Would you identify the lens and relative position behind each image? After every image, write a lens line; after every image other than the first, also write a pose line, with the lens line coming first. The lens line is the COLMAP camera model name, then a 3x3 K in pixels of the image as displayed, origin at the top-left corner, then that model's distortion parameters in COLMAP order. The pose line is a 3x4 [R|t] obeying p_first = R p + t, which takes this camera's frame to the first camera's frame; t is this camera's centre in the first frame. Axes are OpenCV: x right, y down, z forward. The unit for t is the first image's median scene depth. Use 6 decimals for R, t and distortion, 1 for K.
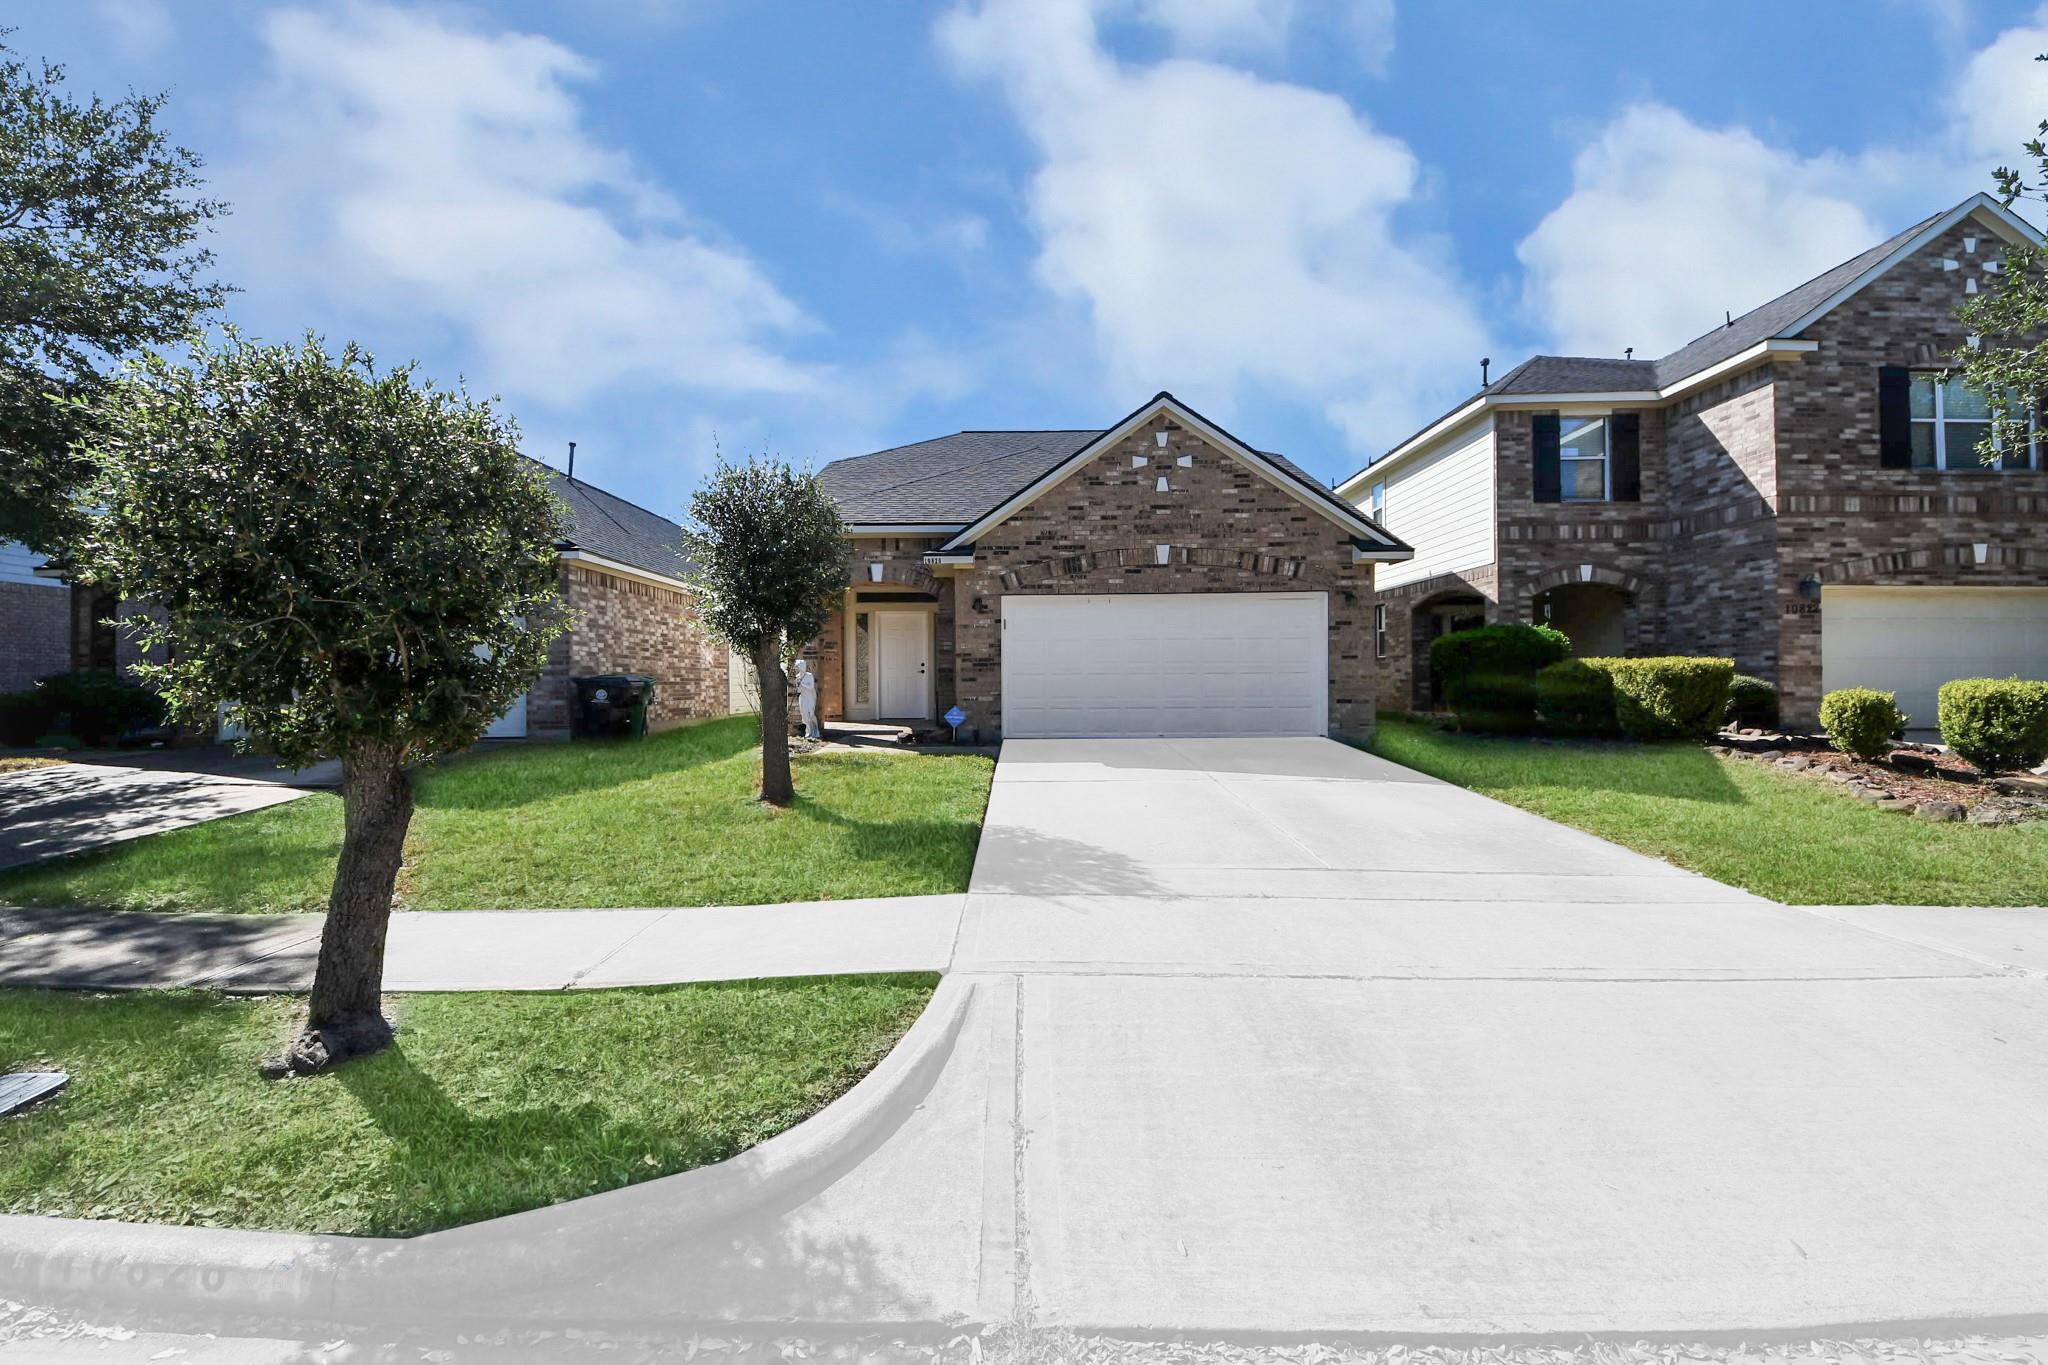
lens RADIAL K [[770.0, 0, 1020.1], [0, 770.0, 678.8], [0, 0, 1]] dist [0.011099, 0.000091]
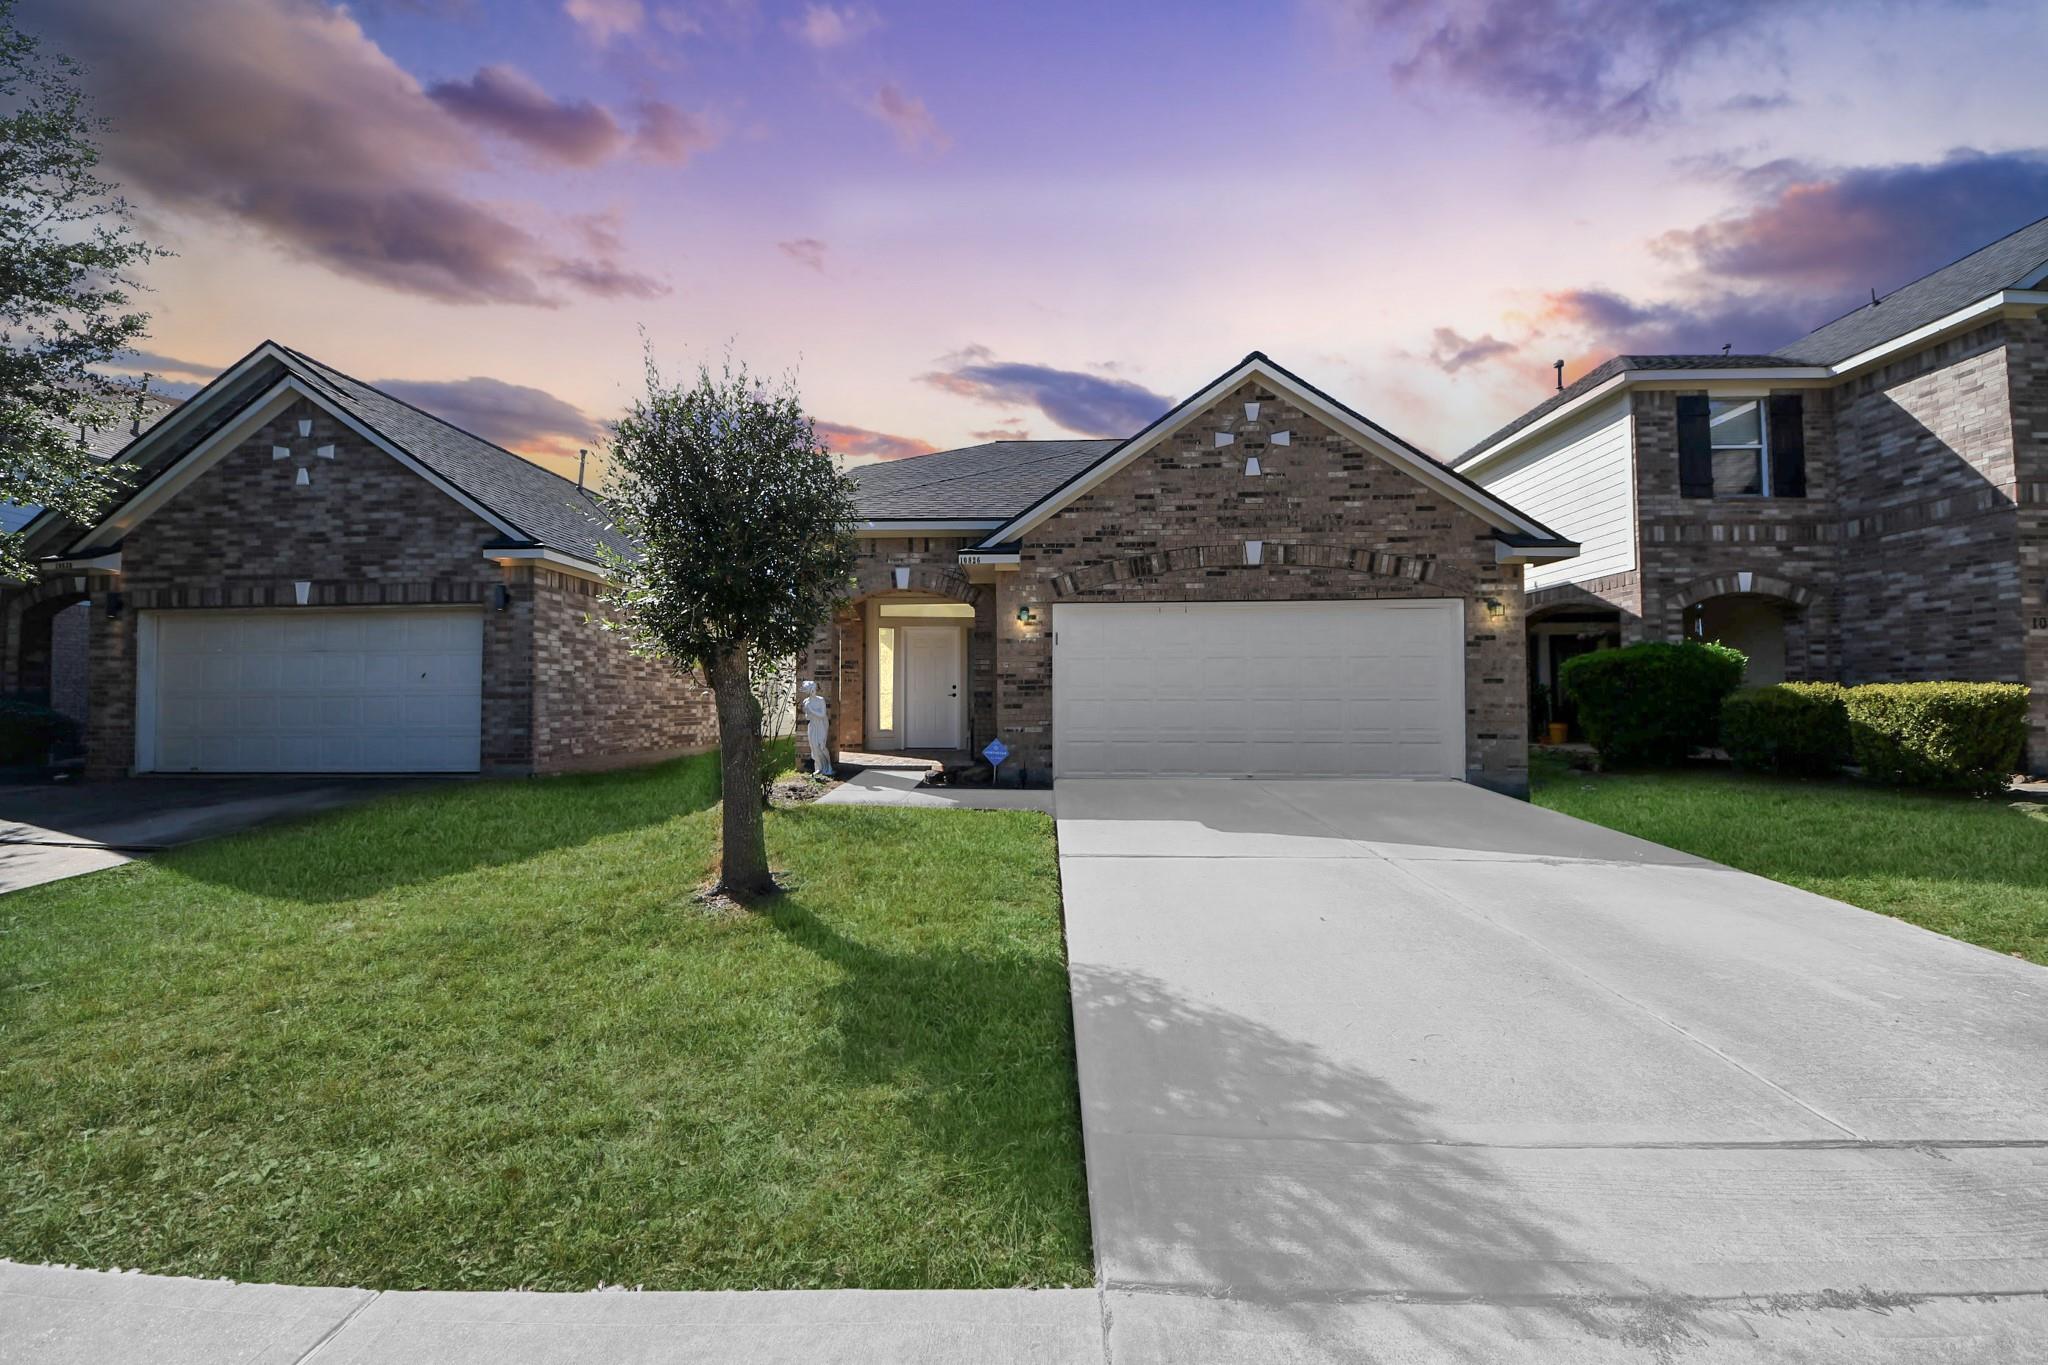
lens RADIAL K [[741.7, 0, 1028.3], [0, 741.7, 688.7], [0, 0, 1]] dist [0.003334, -0.000144]
pose [[0.999761, 0.004395, -0.021398, -0.032953], [-0.004734, 0.999863, -0.015859, -0.004941], [0.021326, 0.015957, 0.999645, 0.211972]]
